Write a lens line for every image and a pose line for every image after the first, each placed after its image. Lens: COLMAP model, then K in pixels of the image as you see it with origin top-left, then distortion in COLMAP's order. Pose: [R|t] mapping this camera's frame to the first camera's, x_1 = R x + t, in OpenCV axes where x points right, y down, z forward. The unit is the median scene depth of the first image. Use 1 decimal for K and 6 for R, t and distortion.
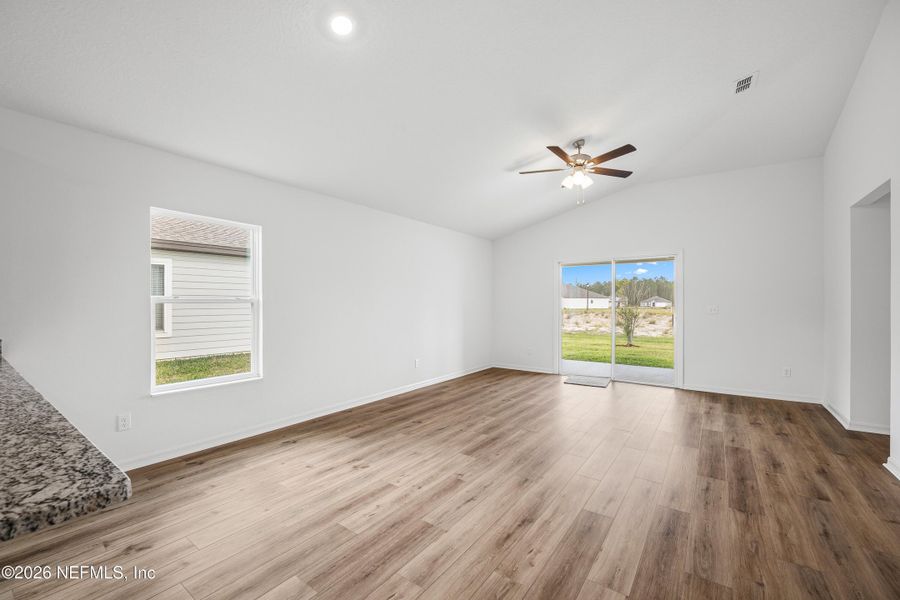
lens RADIAL K [[374.6, 0, 453.1], [0, 374.6, 312.4], [0, 0, 1]] dist [-0.011468, -0.000034]
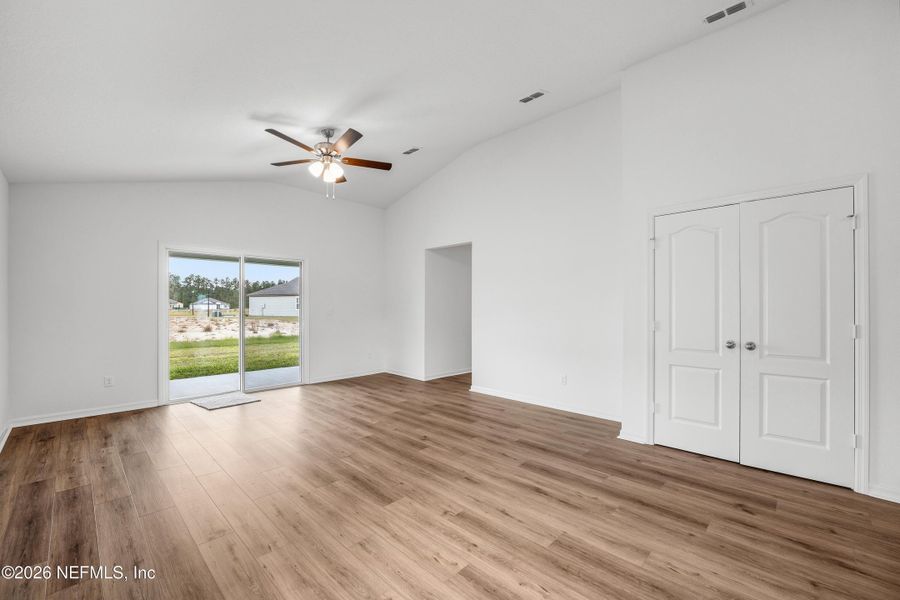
lens RADIAL K [[368.0, 0, 452.3], [0, 368.0, 304.0], [0, 0, 1]] dist [-0.012402, 0.000117]
pose [[0.146063, 0.009236, 0.989232, -0.793431], [0.020291, 0.999718, -0.012330, -0.012625], [-0.989067, 0.021873, 0.145834, 0.876401]]
